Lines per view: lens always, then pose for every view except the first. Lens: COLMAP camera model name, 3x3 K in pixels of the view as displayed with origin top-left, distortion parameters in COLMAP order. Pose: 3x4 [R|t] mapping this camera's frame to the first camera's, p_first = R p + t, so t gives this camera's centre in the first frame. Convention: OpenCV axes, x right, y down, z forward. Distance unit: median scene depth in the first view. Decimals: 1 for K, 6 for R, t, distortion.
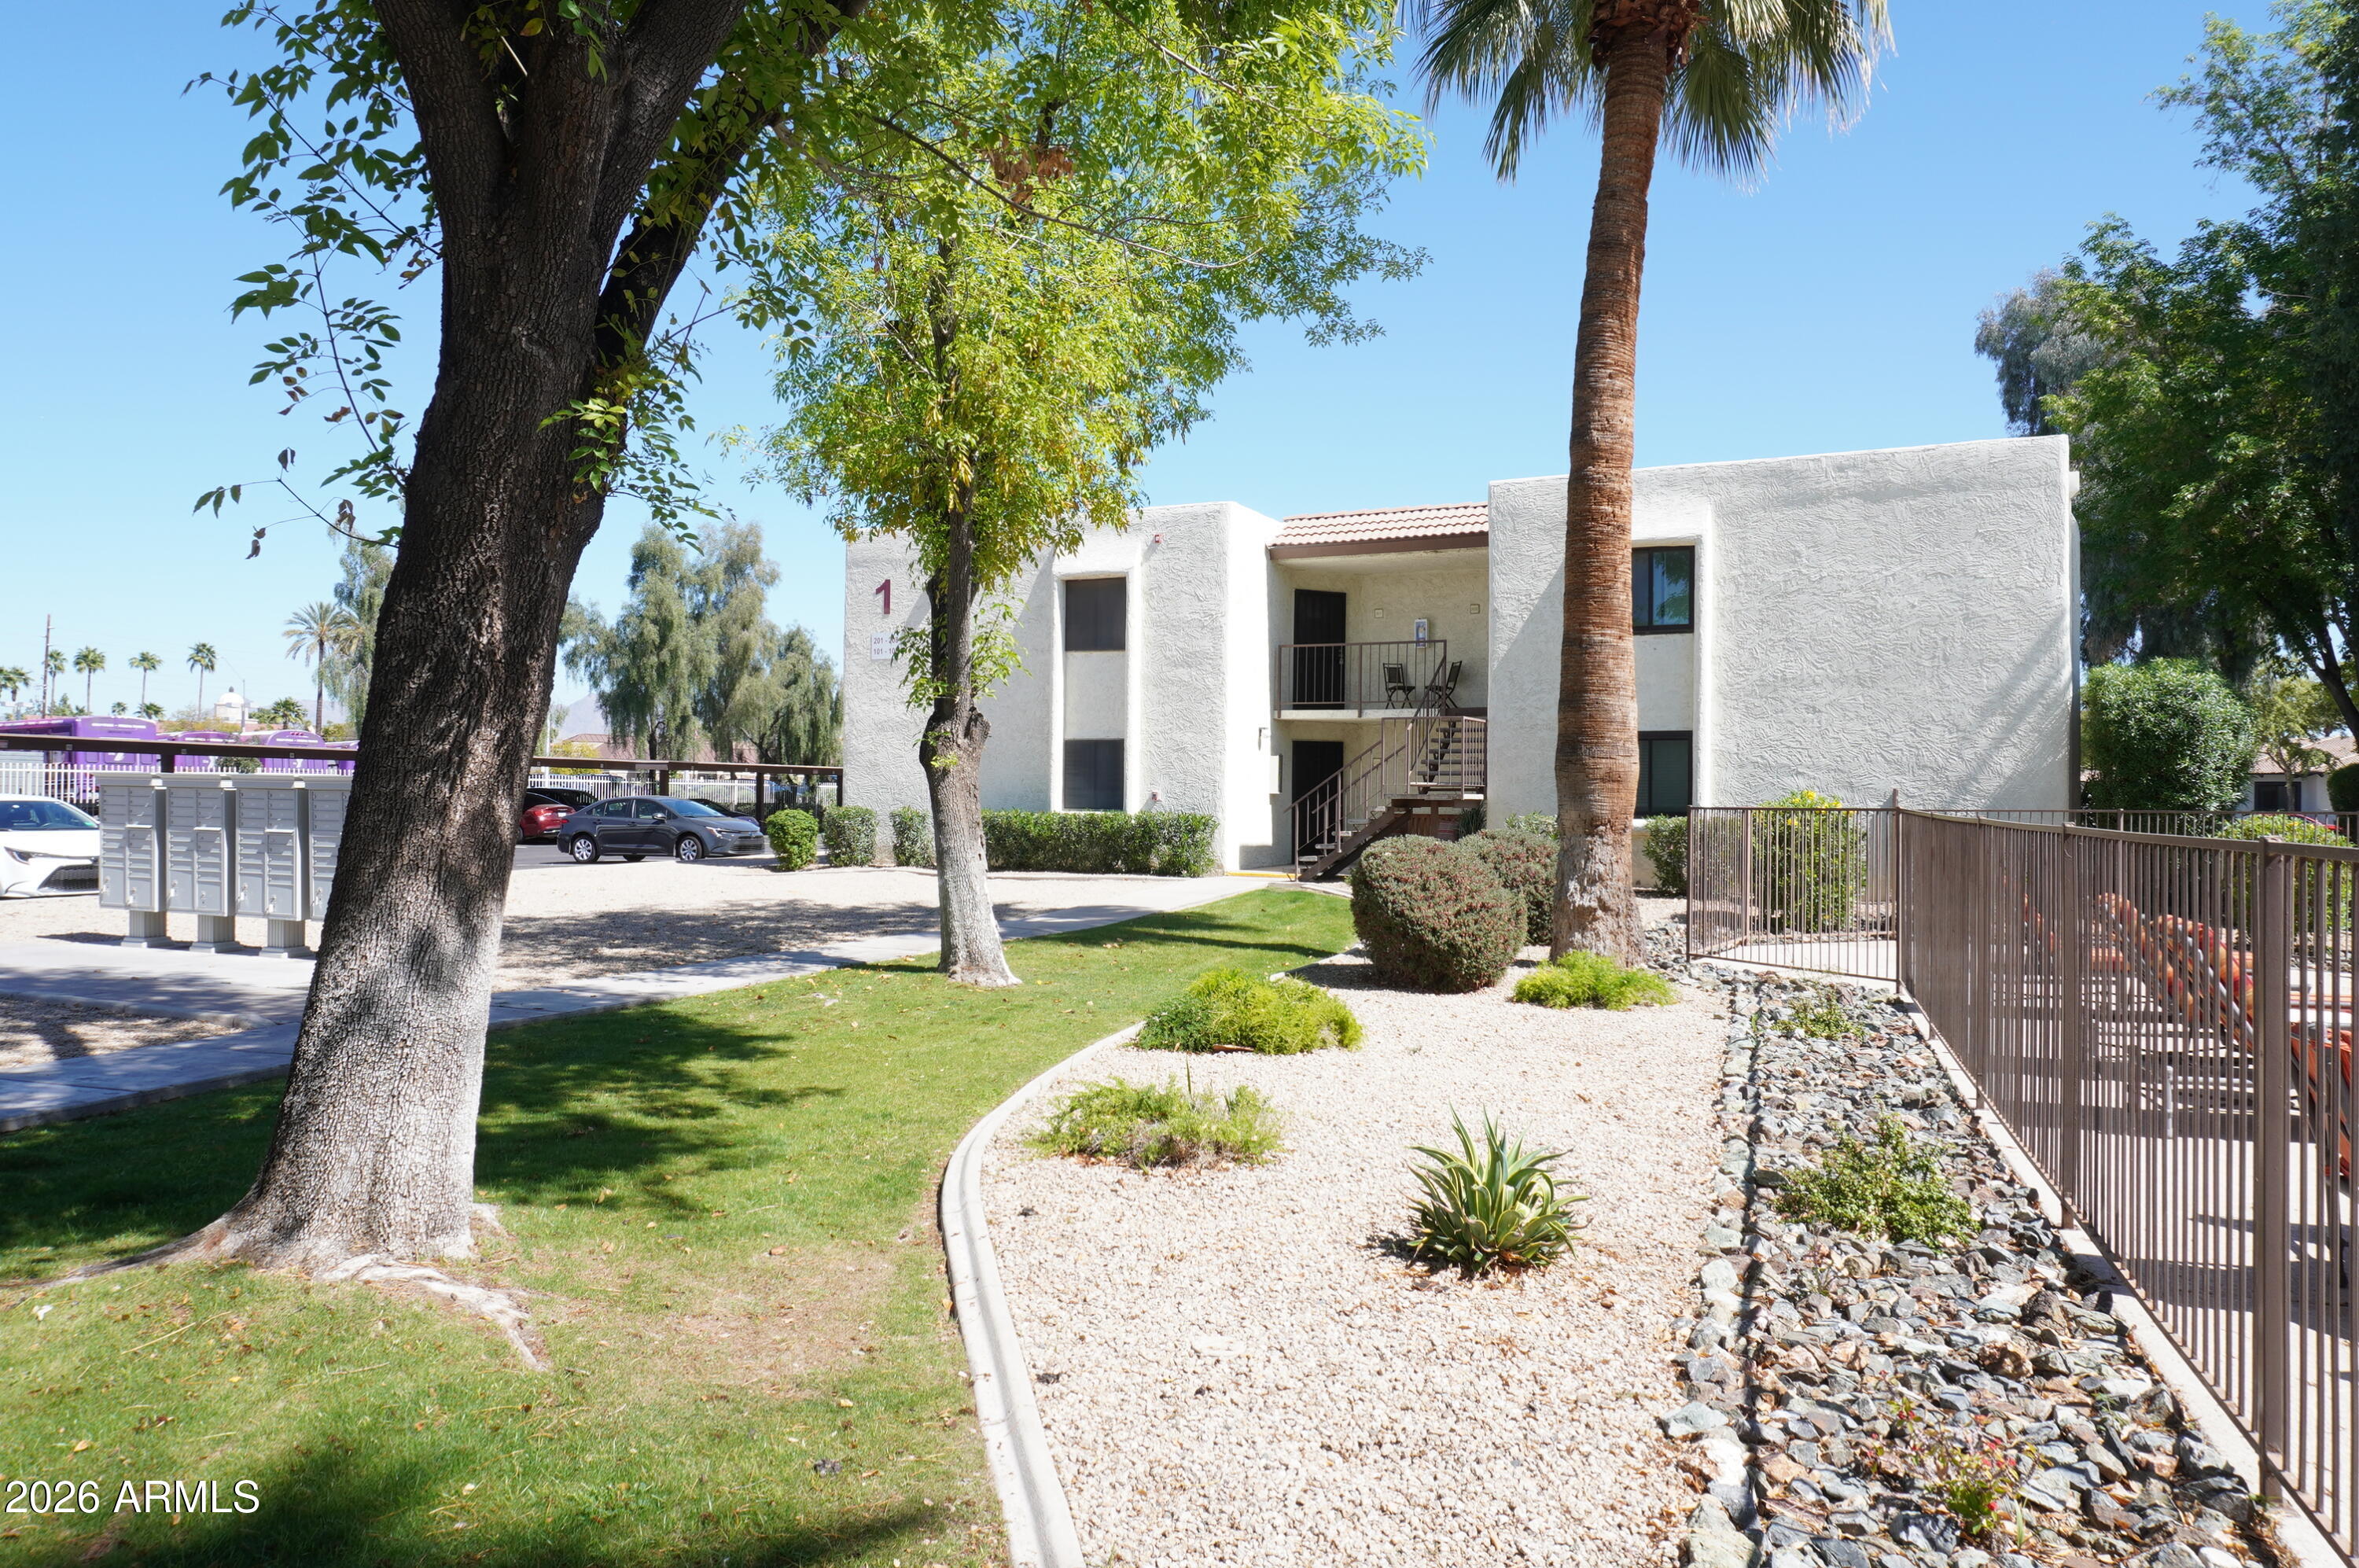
lens RADIAL K [[1619.0, 0, 1179.5], [0, 1619.0, 784.0], [0, 0, 1]] dist [0.001432, -0.000530]
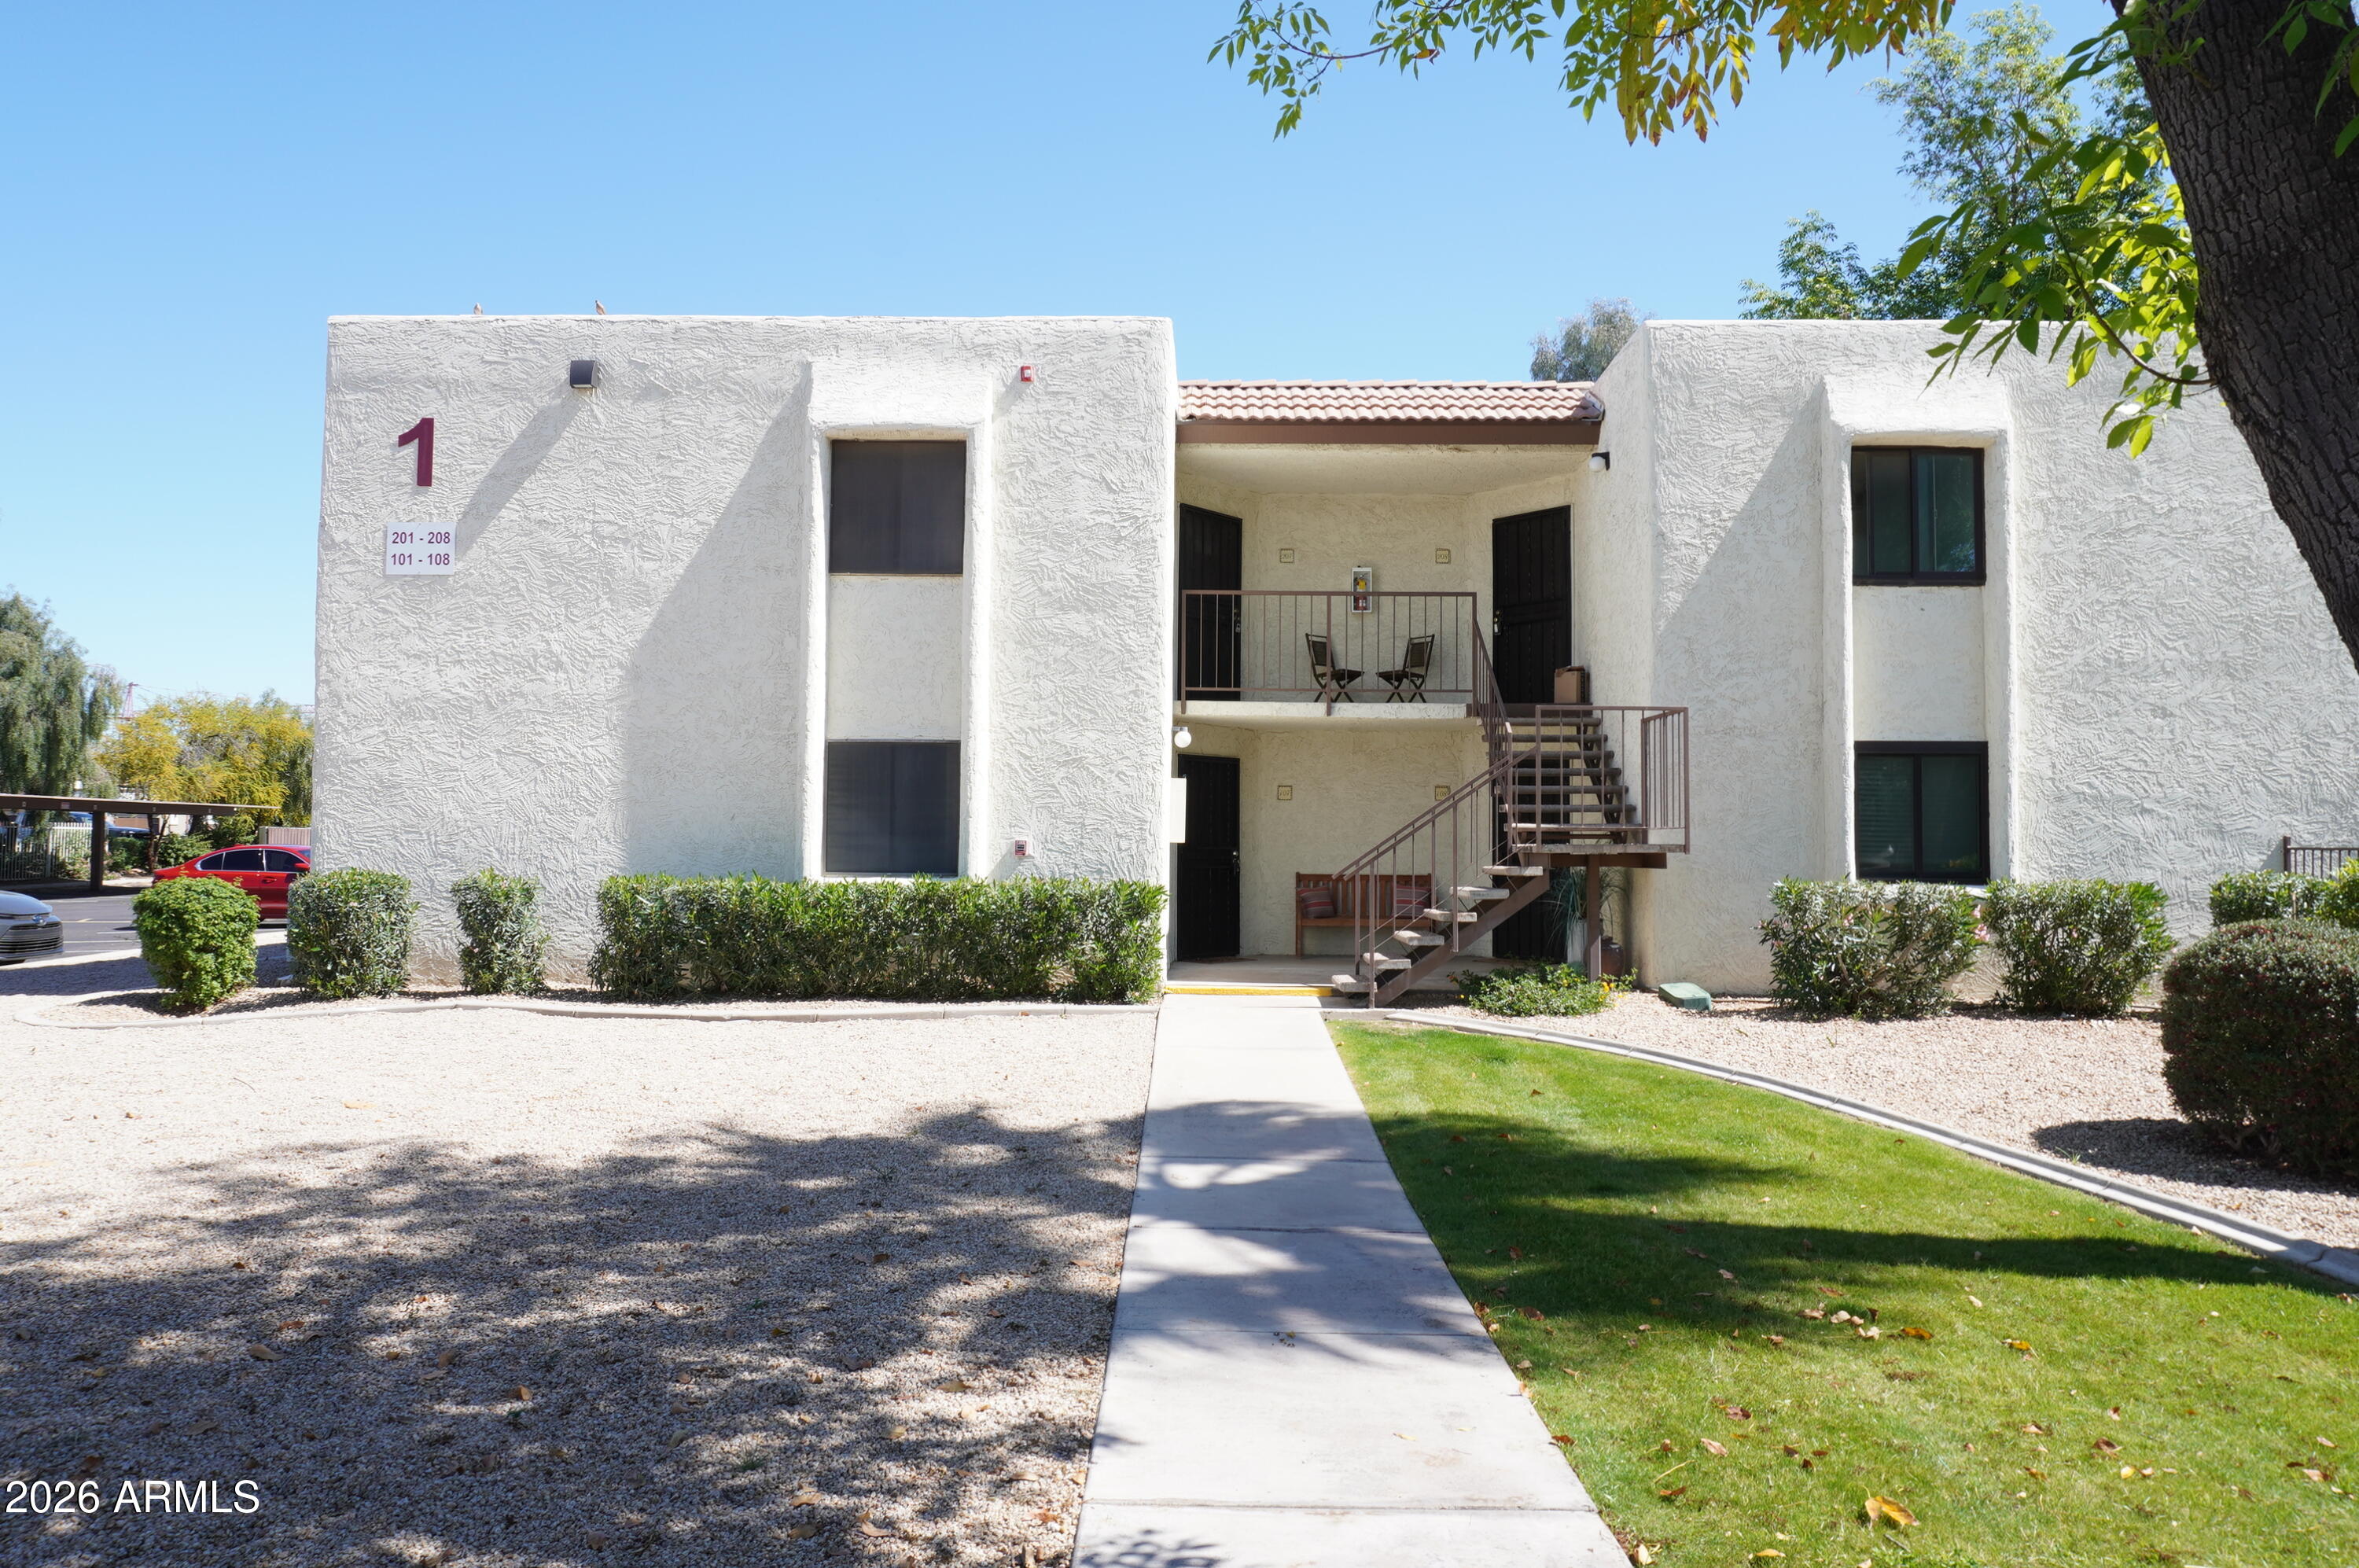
lens RADIAL K [[1595.5, 0, 1191.9], [0, 1595.5, 784.4], [0, 0, 1]] dist [-0.033117, 0.026540]
pose [[0.904326, 0.013155, 0.426639, -0.189449], [-0.001873, 0.999638, -0.026852, 0.000394], [-0.426838, 0.023484, 0.904023, 0.497018]]
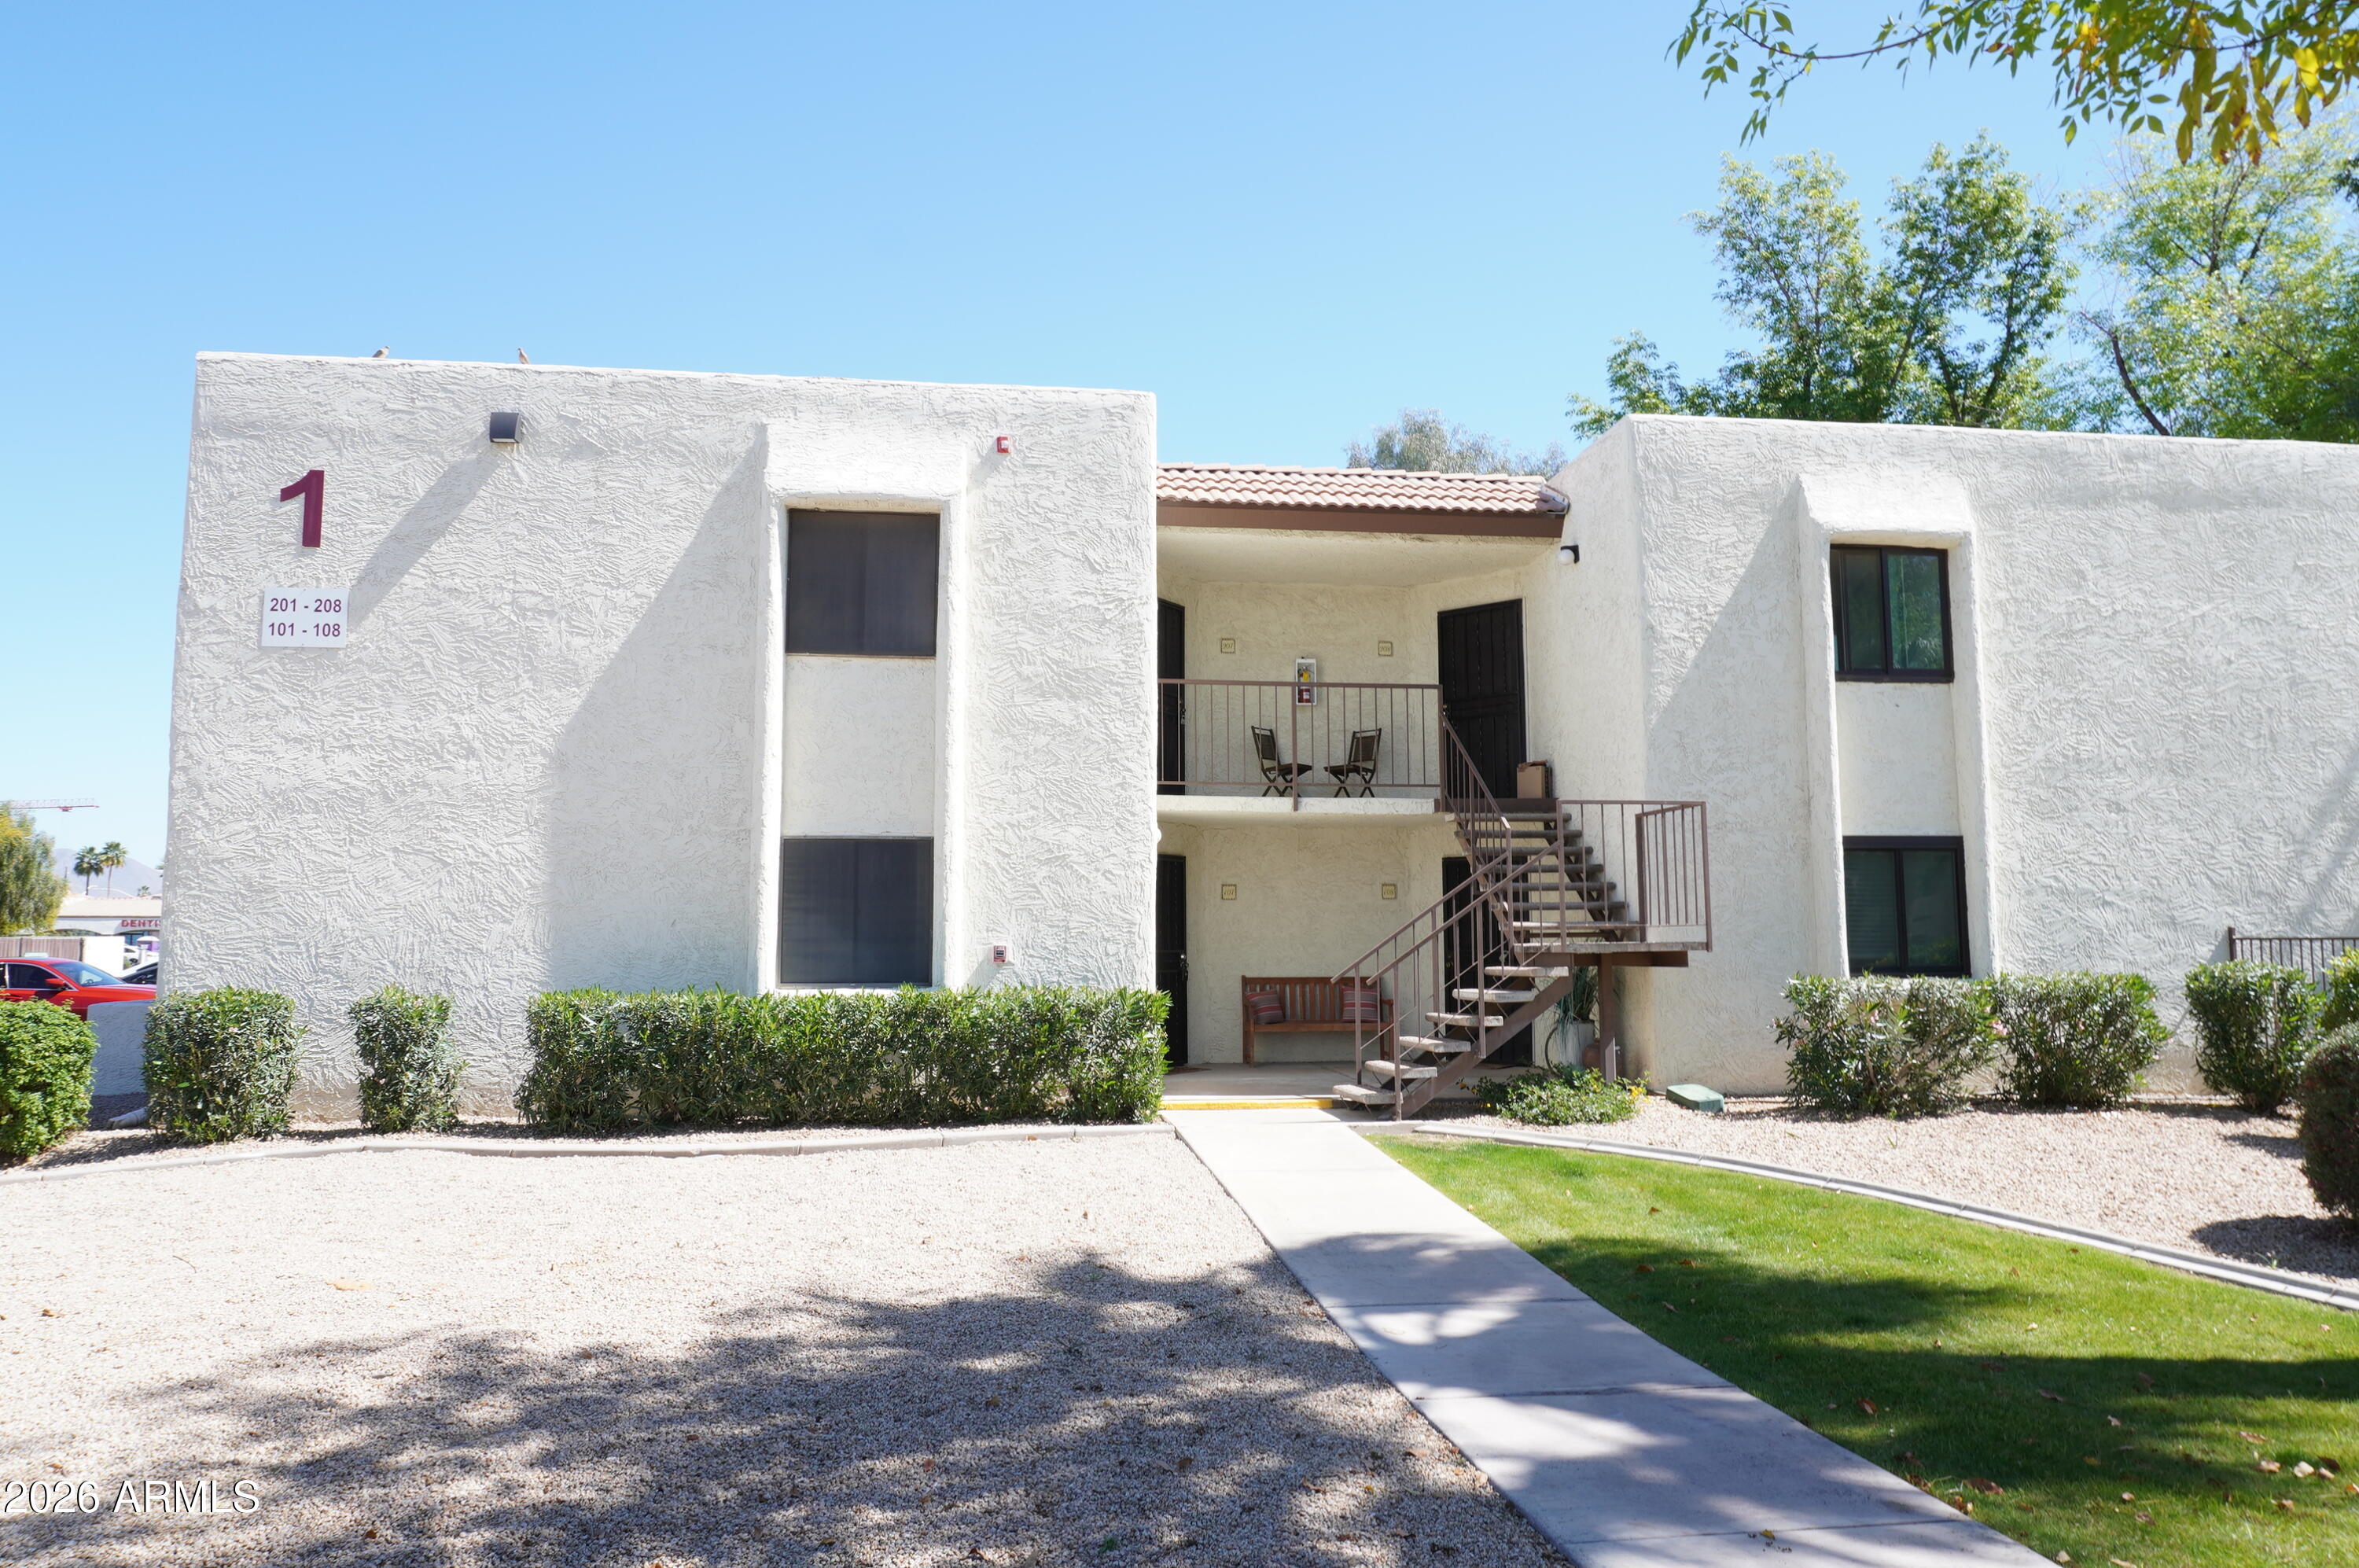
lens RADIAL K [[1595.5, 0, 1191.9], [0, 1595.5, 784.4], [0, 0, 1]] dist [-0.033117, 0.026540]
pose [[0.830045, 0.042986, 0.556037, -0.238050], [0.007920, 0.996016, -0.088823, -0.000479], [-0.557639, 0.078132, 0.826398, 0.562216]]
